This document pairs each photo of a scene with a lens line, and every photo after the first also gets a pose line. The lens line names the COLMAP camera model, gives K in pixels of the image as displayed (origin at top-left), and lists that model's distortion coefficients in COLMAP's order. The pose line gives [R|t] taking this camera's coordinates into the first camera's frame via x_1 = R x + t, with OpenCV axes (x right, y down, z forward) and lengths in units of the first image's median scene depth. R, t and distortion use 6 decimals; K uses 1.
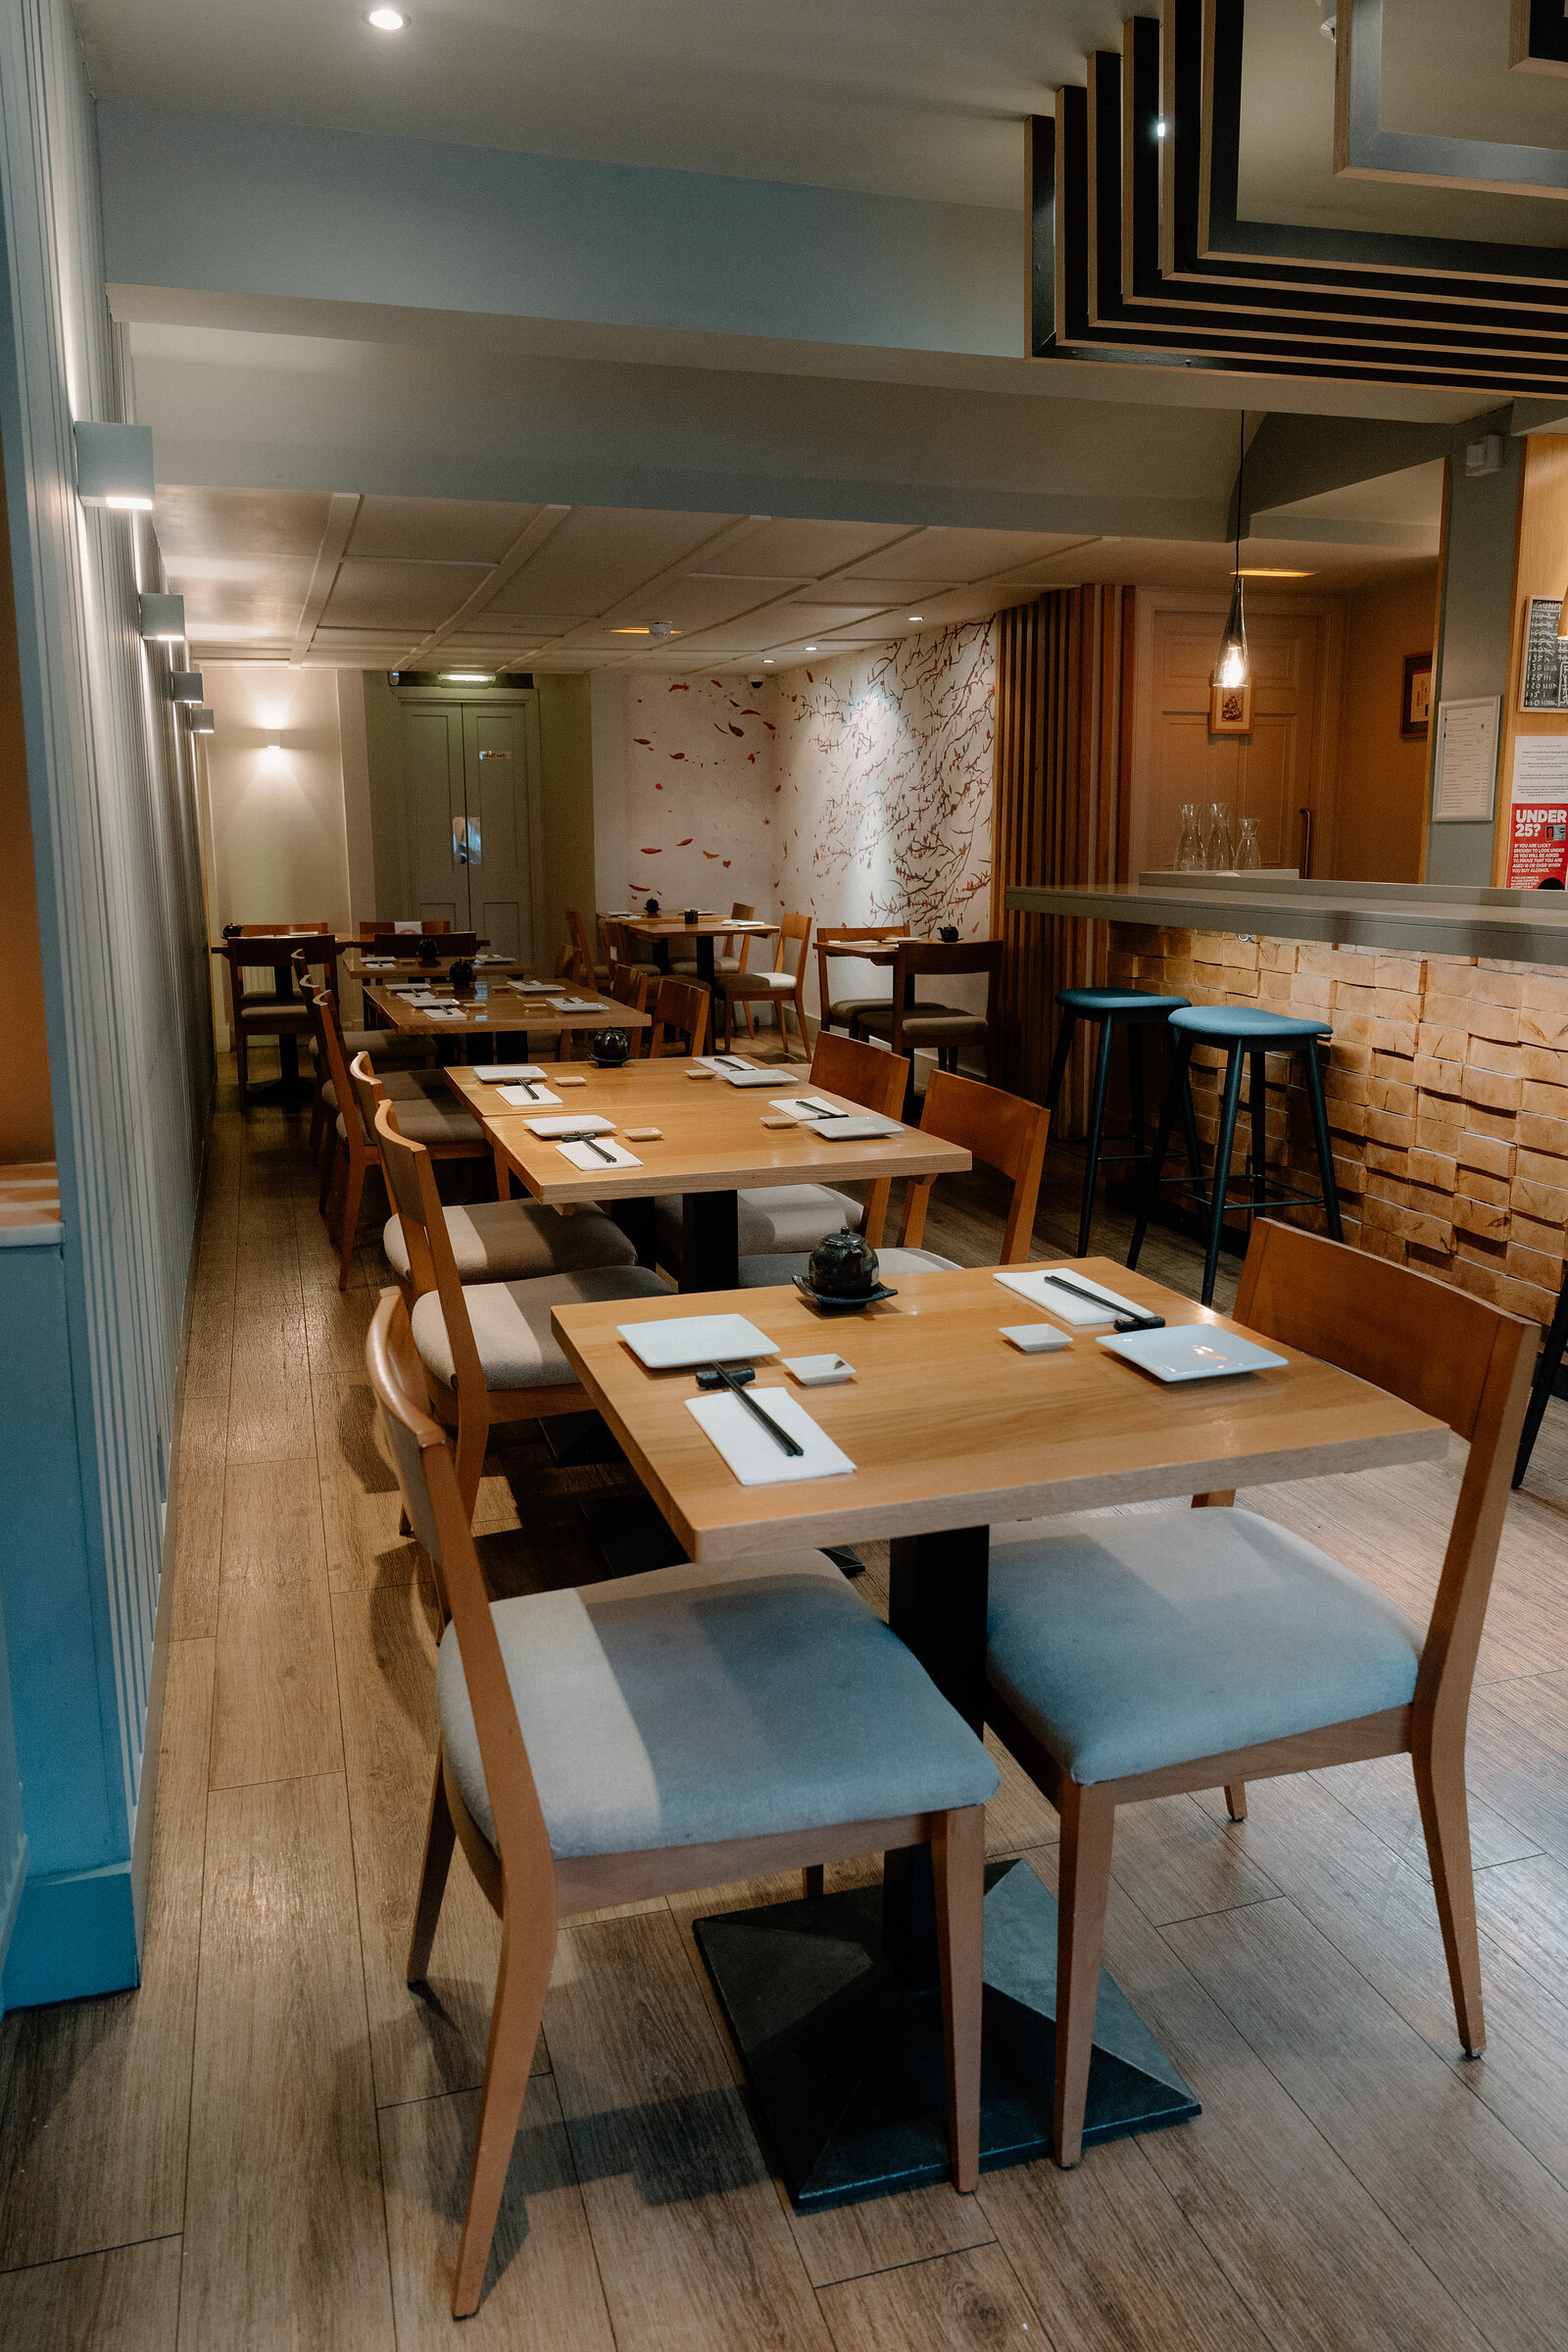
lens RADIAL K [[1654.9, 0, 803.7], [0, 1654.9, 1140.5], [0, 0, 1]] dist [-0.001175, -0.000238]
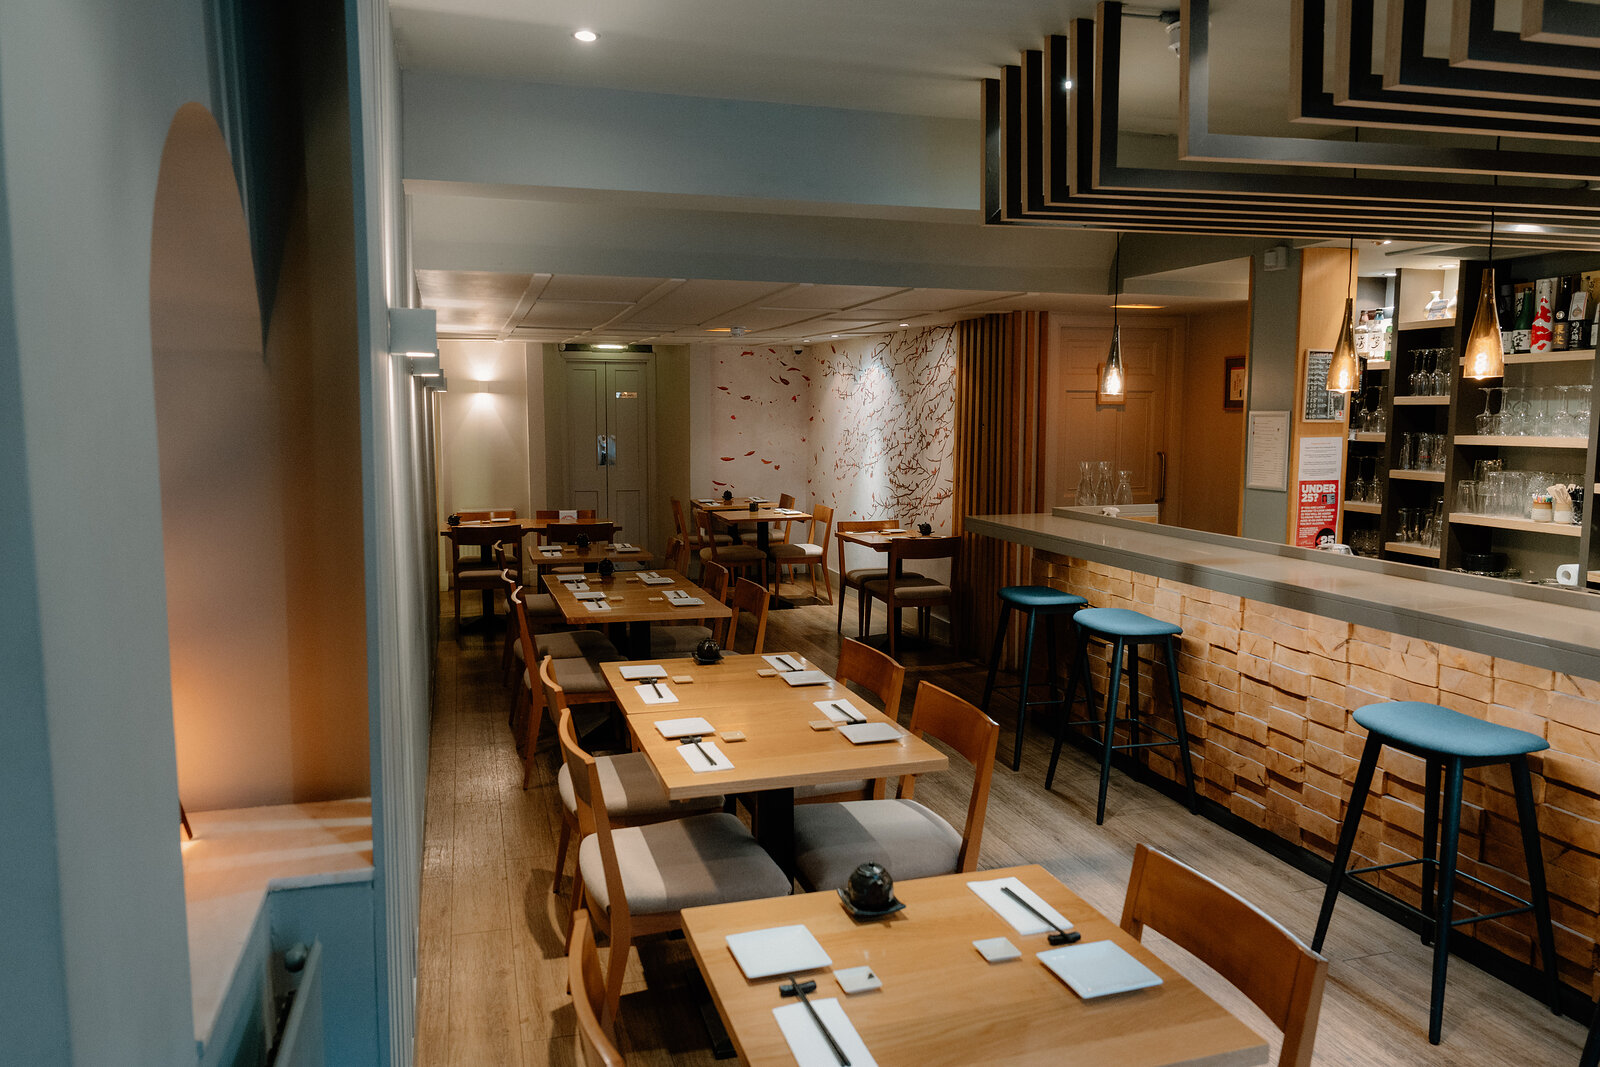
lens RADIAL K [[1111.5, 0, 800.0], [0, 1111.5, 533.5], [0, 0, 1]] dist [-0.001551, 0.003653]
pose [[0.999759, 0.008733, -0.020153, -0.010126], [-0.010194, 0.997235, -0.073613, -0.074265], [0.019455, 0.073801, 0.997083, -0.025388]]
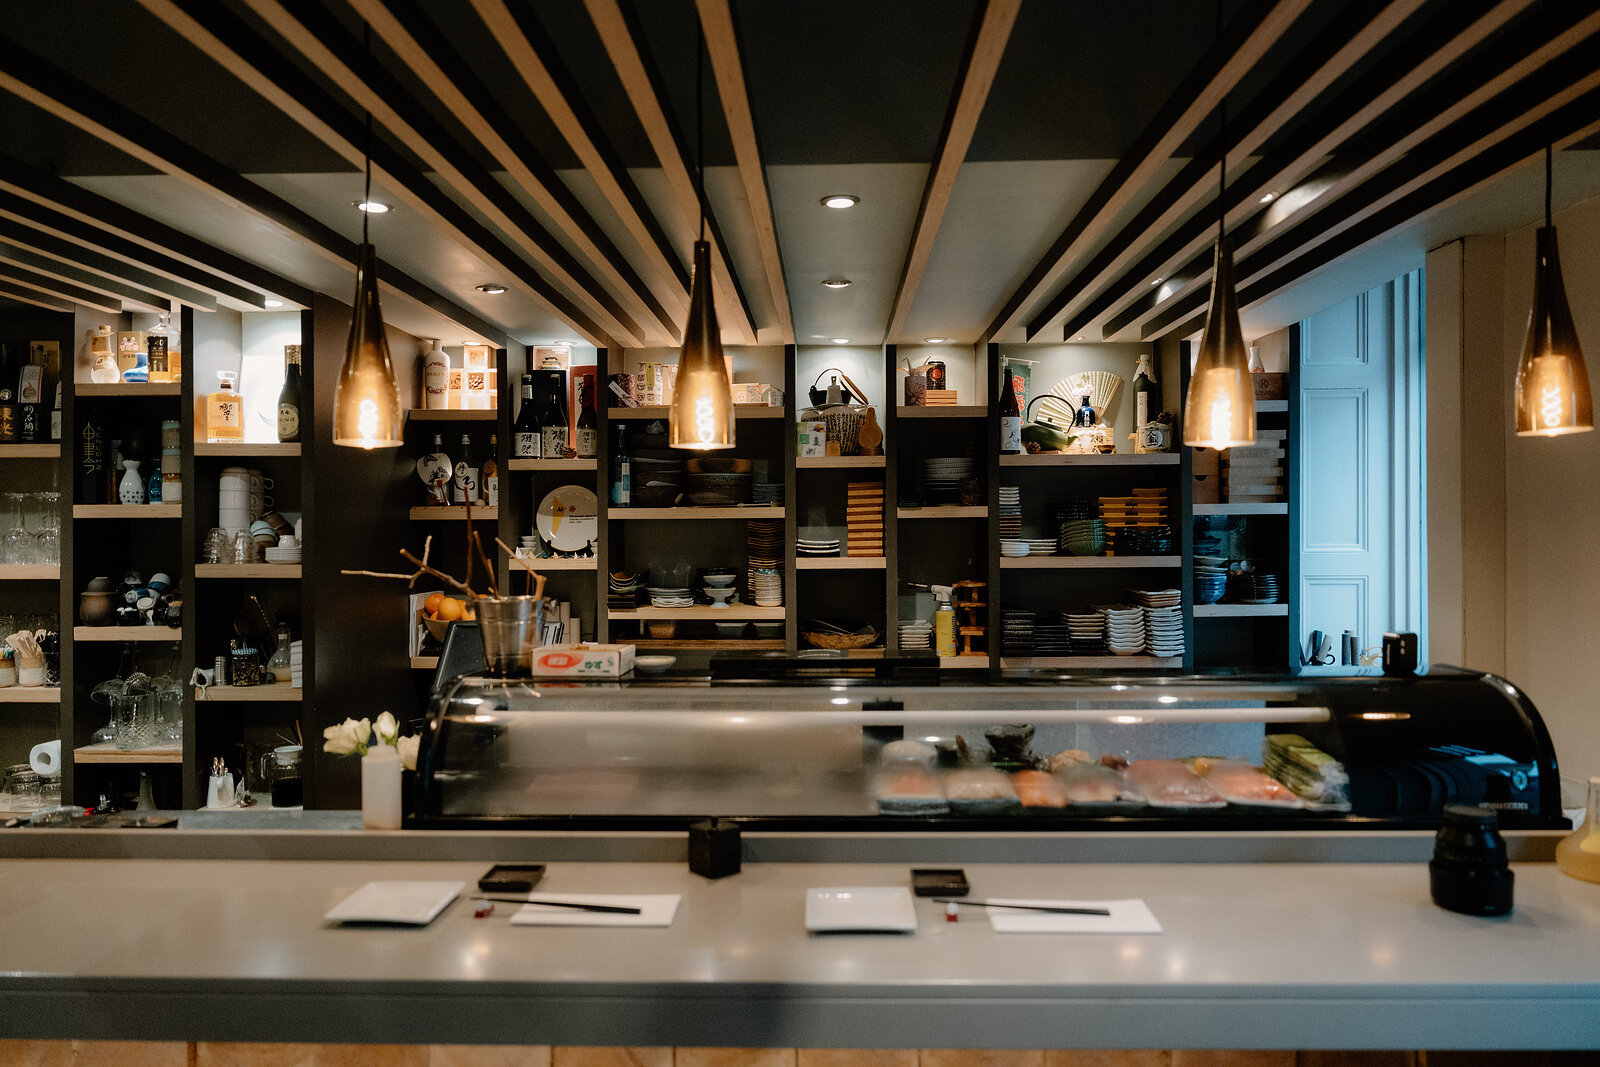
lens RADIAL K [[1075.9, 0, 795.4], [0, 1075.9, 531.2], [0, 0, 1]] dist [-0.019954, 0.016619]
pose [[0.335116, 0.008354, 0.942140, 0.175257], [0.174998, 0.982009, -0.070954, -0.127327], [-0.925782, 0.188651, 0.327625, 0.291849]]
